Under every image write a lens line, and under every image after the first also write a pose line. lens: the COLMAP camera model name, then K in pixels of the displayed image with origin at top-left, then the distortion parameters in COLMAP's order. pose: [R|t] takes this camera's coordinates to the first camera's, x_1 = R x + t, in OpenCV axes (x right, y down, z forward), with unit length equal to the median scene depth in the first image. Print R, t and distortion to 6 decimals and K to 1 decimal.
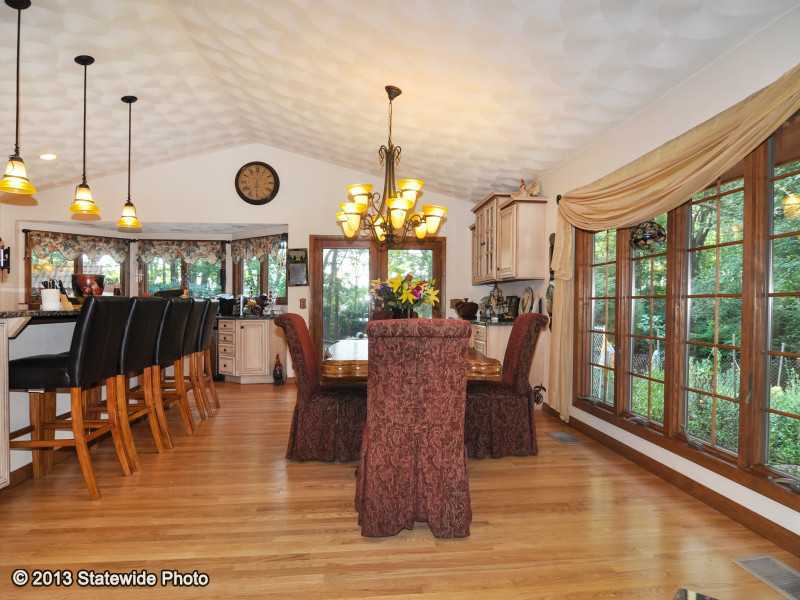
lens RADIAL K [[503.4, 0, 402.7], [0, 503.4, 304.4], [0, 0, 1]] dist [0.002819, -0.001232]
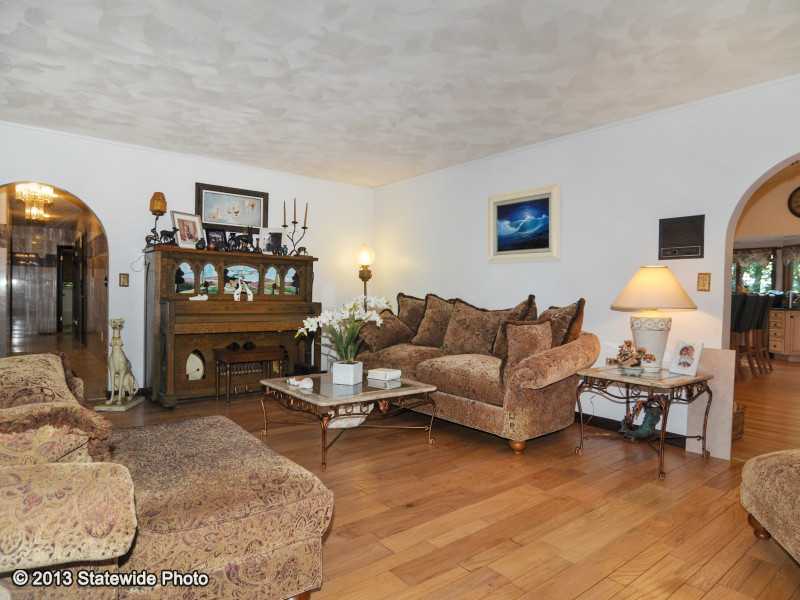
lens RADIAL K [[503.4, 0, 402.7], [0, 503.4, 304.4], [0, 0, 1]] dist [0.002819, -0.001232]
pose [[0.571088, 0.026125, -0.820473, 0.156253], [-0.009516, 0.999637, 0.025206, -0.009162], [0.820834, -0.006587, 0.571129, -0.506210]]
